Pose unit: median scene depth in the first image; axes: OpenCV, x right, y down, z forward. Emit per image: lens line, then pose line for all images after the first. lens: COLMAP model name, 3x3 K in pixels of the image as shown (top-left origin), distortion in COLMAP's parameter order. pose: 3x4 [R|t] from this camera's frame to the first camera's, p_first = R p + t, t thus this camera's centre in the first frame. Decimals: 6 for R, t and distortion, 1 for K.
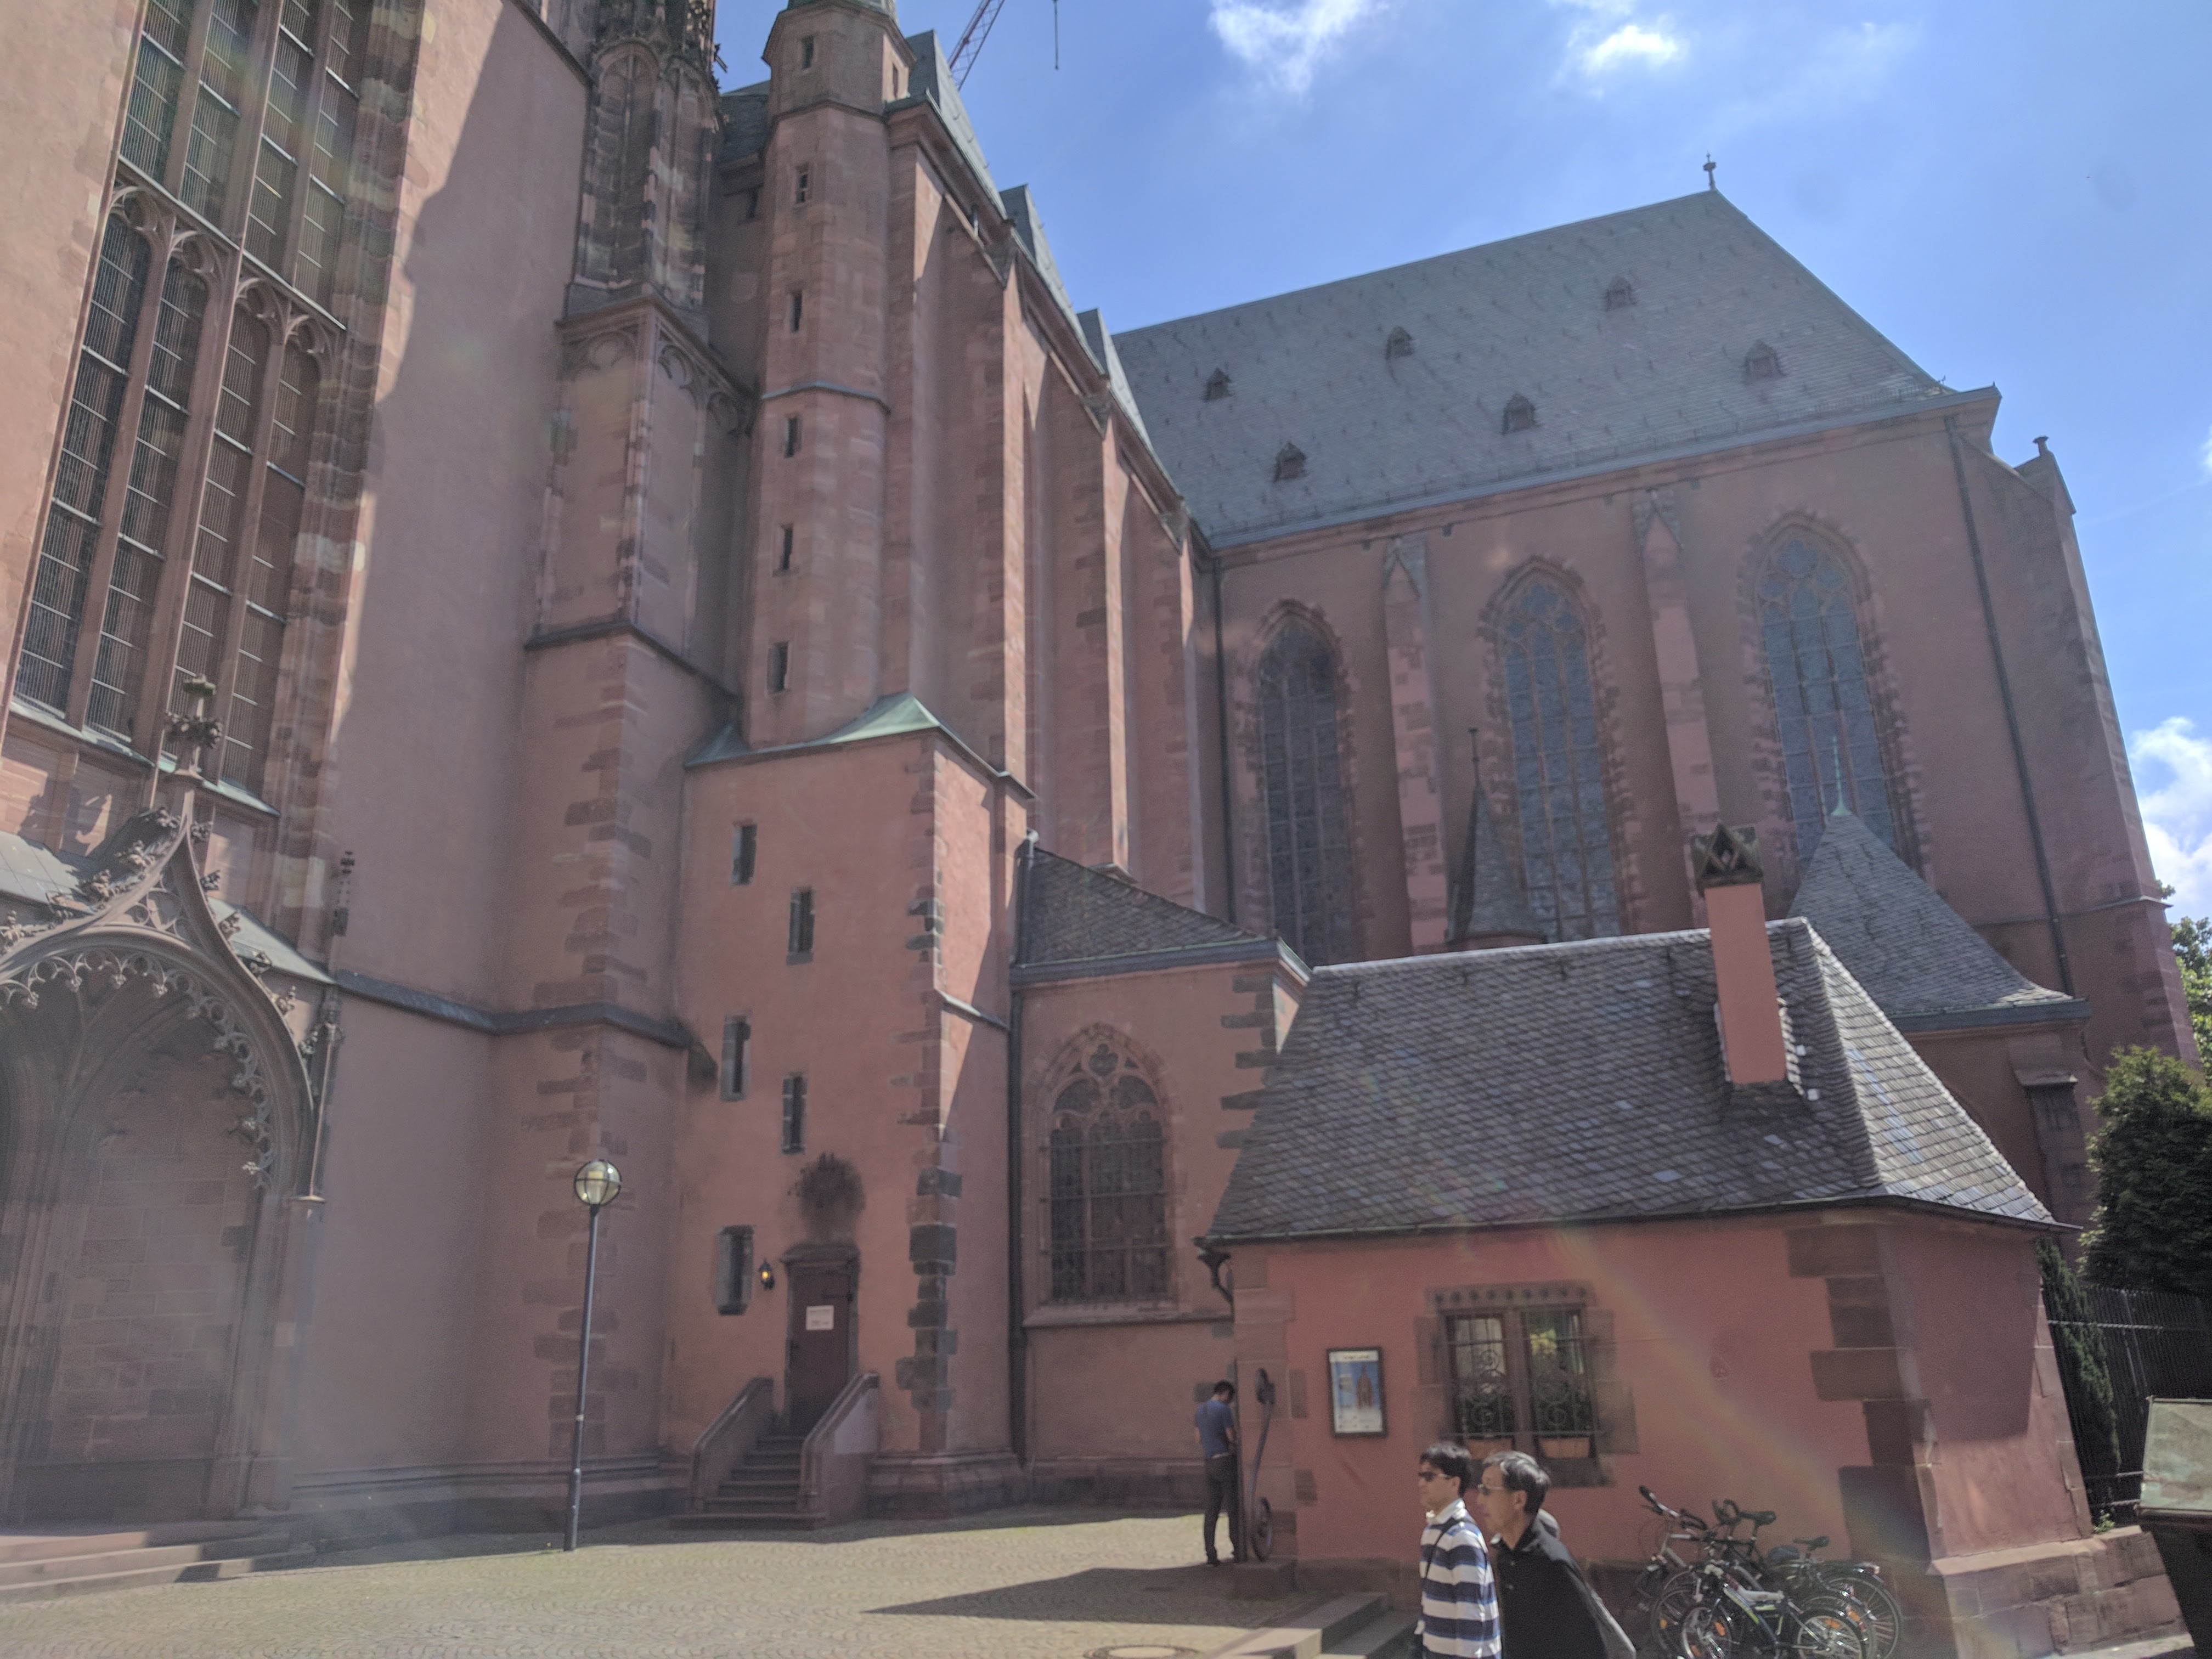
lens RADIAL K [[1678.6, 0, 1110.3], [0, 1678.6, 836.1], [0, 0, 1]] dist [0.006425, 0.003565]
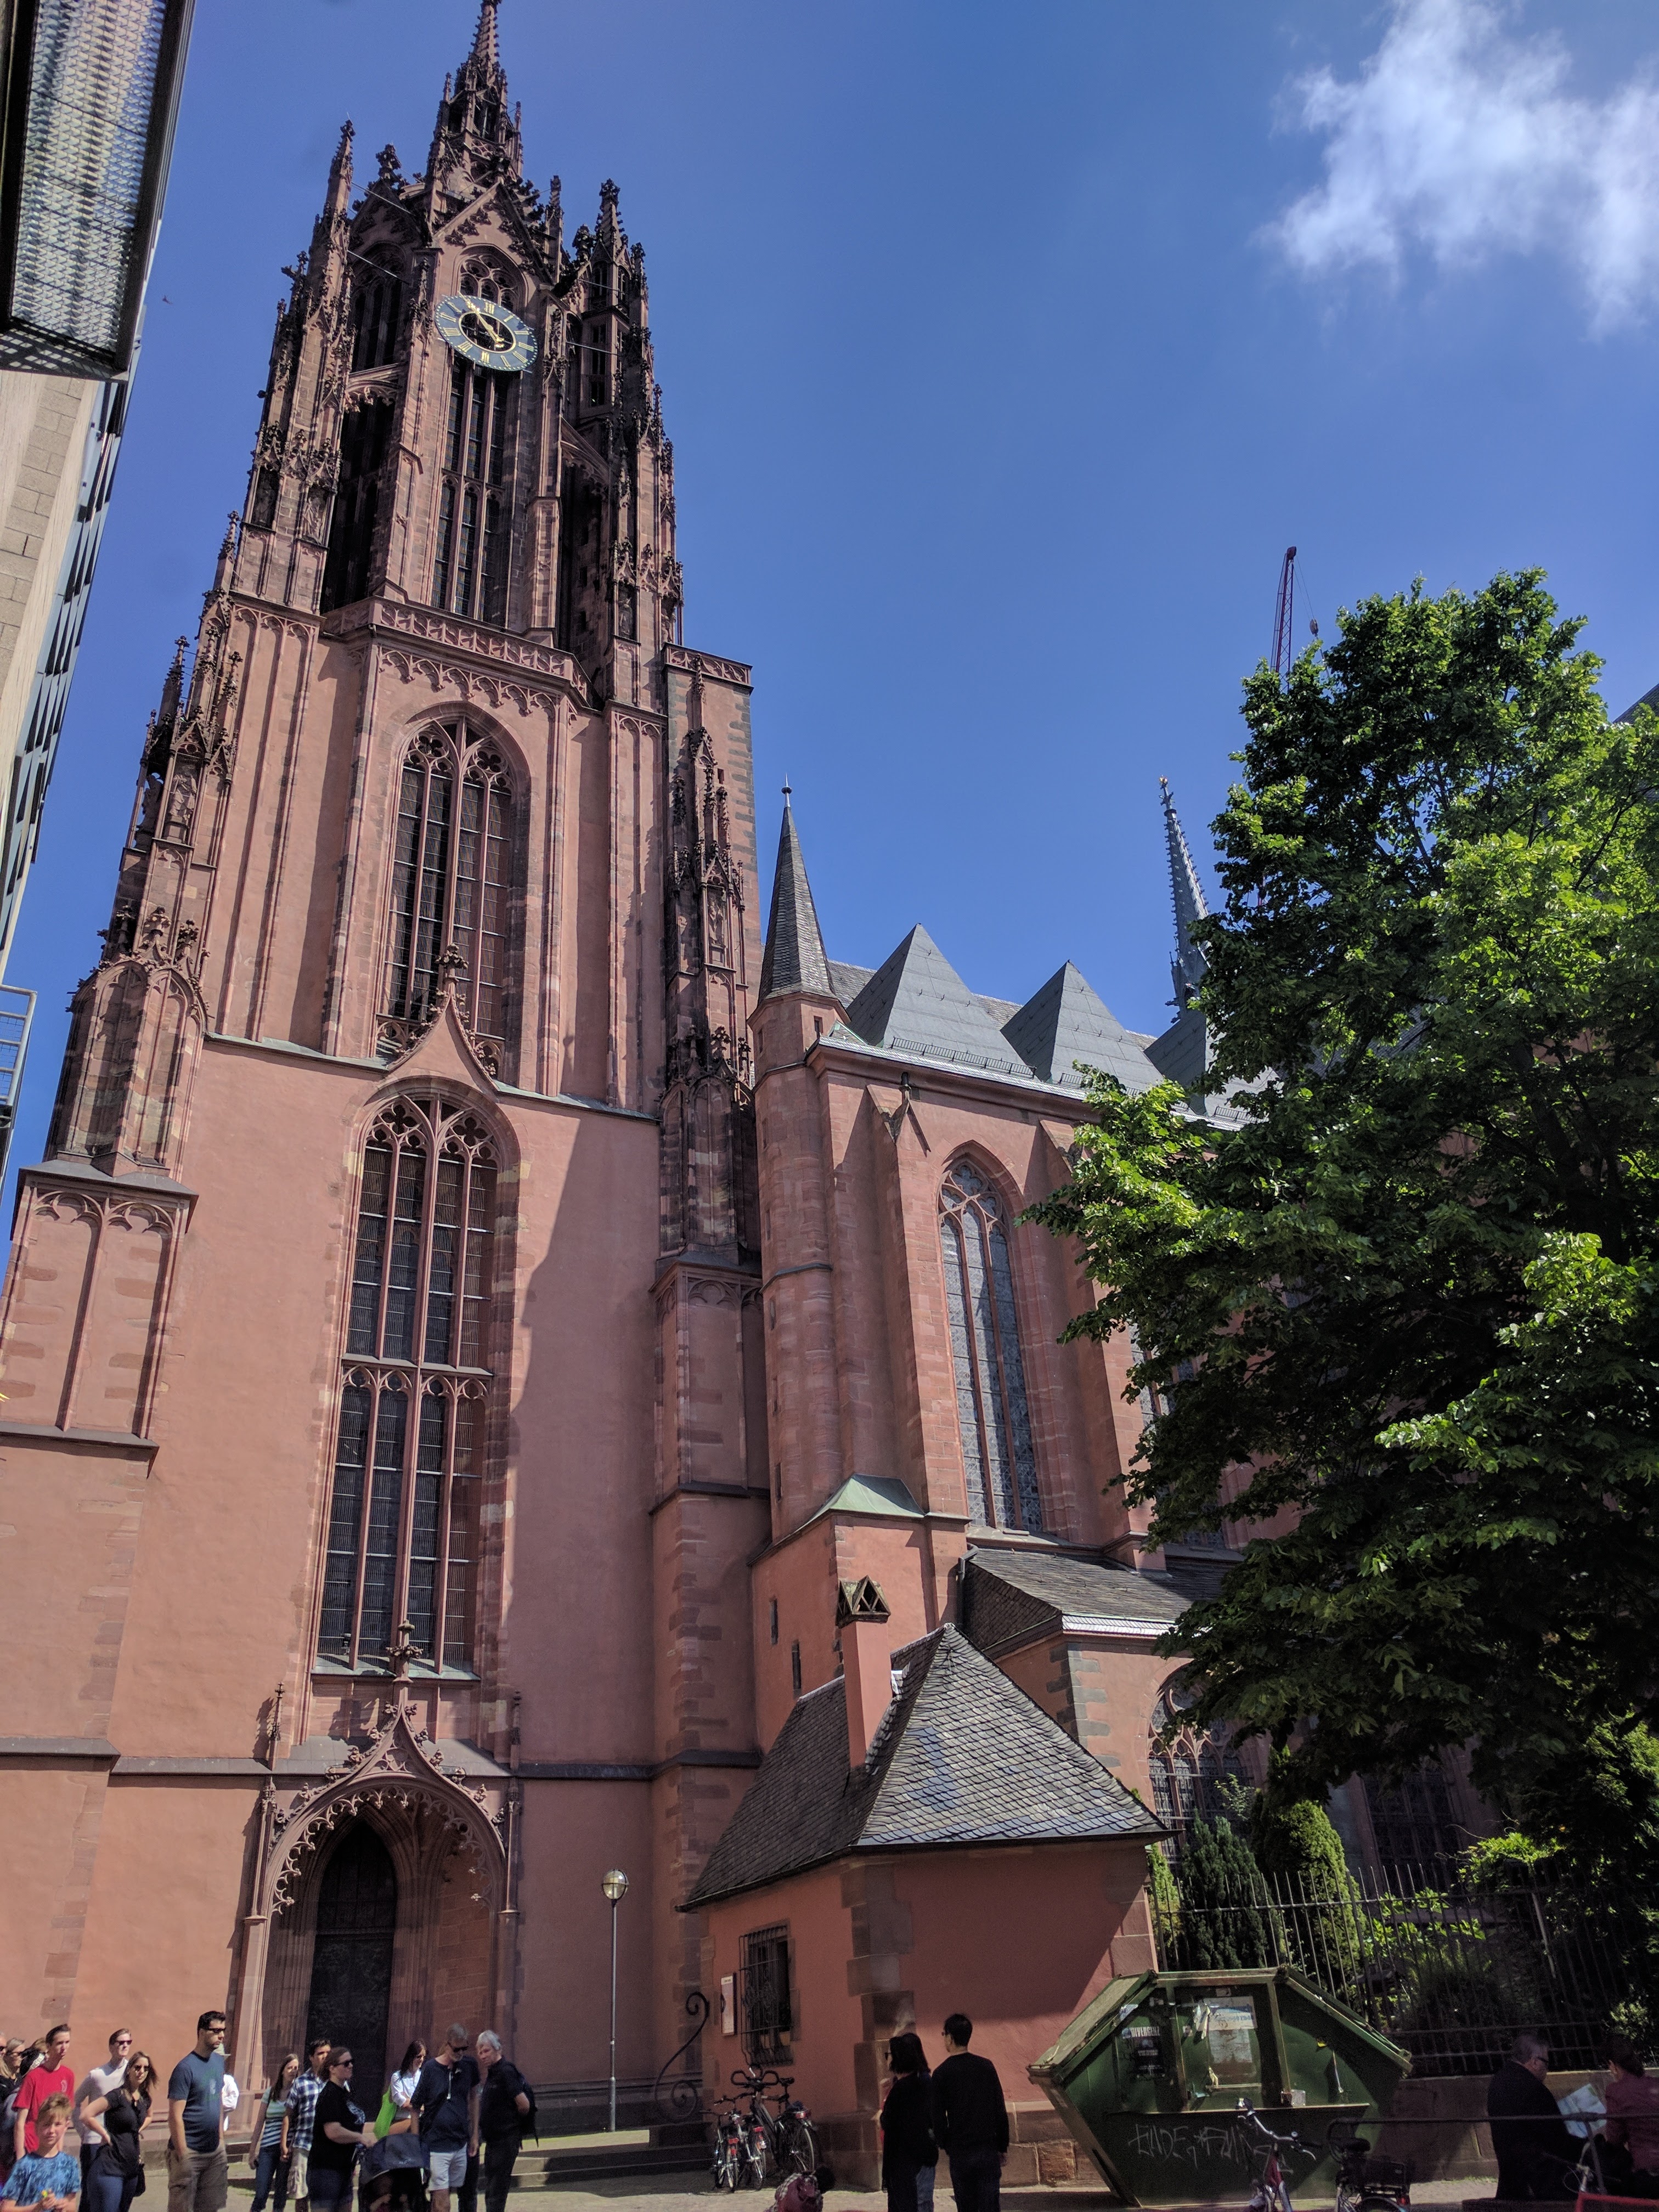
lens RADIAL K [[1678.6, 0, 830.4], [0, 1678.6, 1104.1], [0, 0, 1]] dist [0.006425, 0.003565]
pose [[0.701844, -0.374793, -0.605760, 1.015210], [0.264179, 0.926699, -0.267279, -0.003361], [0.661531, 0.027559, 0.749411, -0.088837]]
